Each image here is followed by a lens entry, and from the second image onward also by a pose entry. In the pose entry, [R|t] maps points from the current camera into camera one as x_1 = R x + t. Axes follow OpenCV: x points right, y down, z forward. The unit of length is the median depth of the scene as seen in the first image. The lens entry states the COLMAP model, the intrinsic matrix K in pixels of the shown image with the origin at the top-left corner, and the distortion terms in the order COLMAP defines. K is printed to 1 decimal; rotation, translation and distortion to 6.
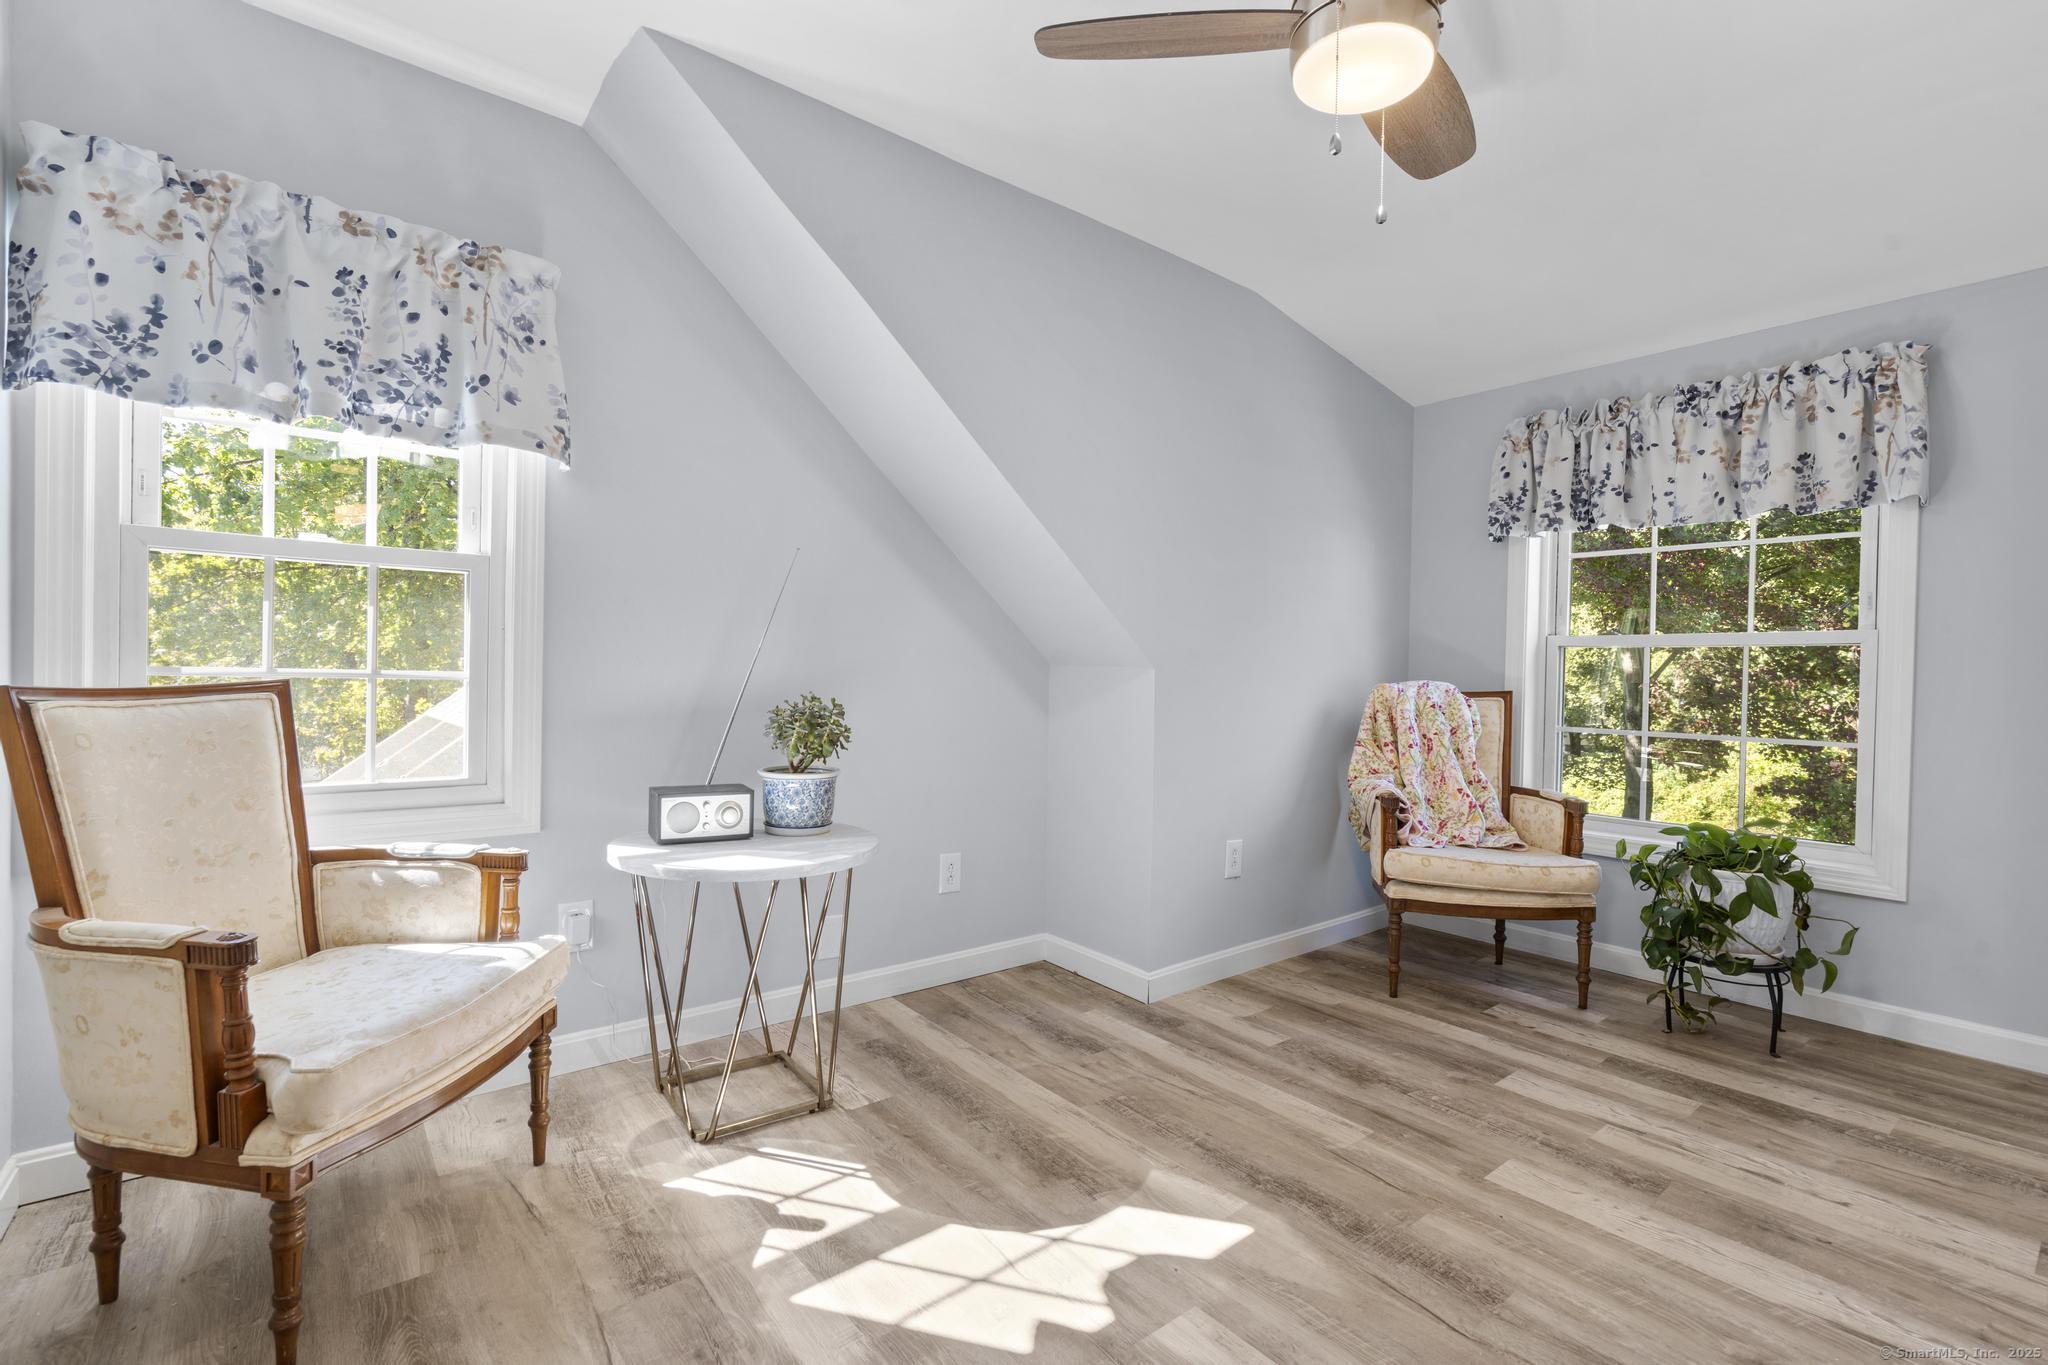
lens RADIAL K [[935.8, 0, 1010.8], [0, 935.8, 676.2], [0, 0, 1]] dist [-0.005500, 0.003629]
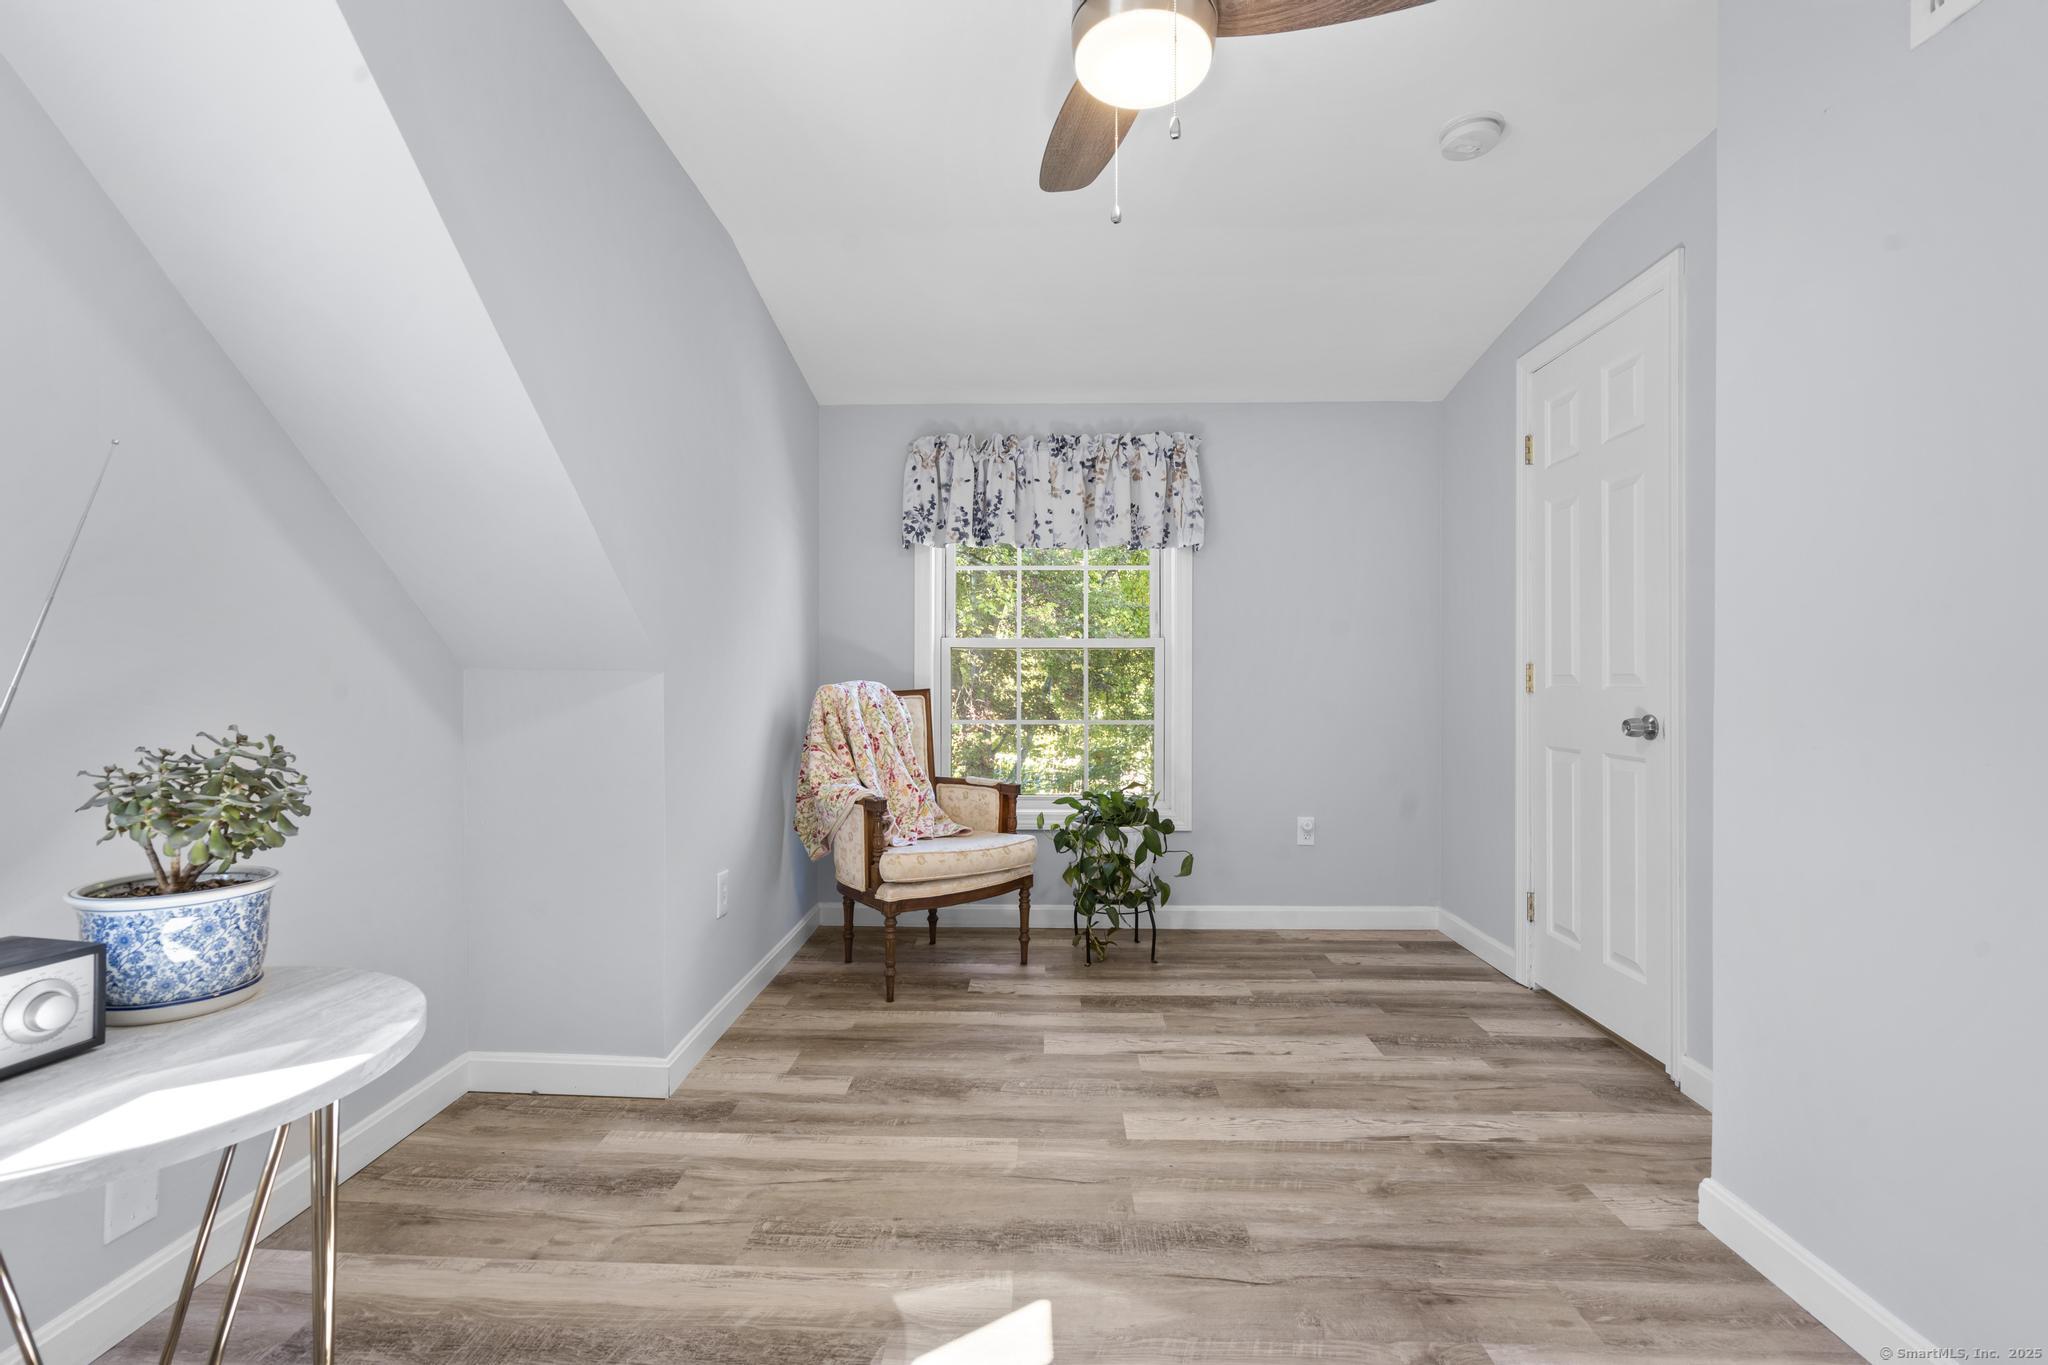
lens RADIAL K [[935.8, 0, 1021.3], [0, 935.8, 678.3], [0, 0, 1]] dist [-0.005500, 0.003629]
pose [[0.633966, -0.017440, 0.773164, -0.290386], [0.013904, 0.999841, 0.011151, -0.008503], [-0.773236, 0.003681, 0.634108, 0.292748]]
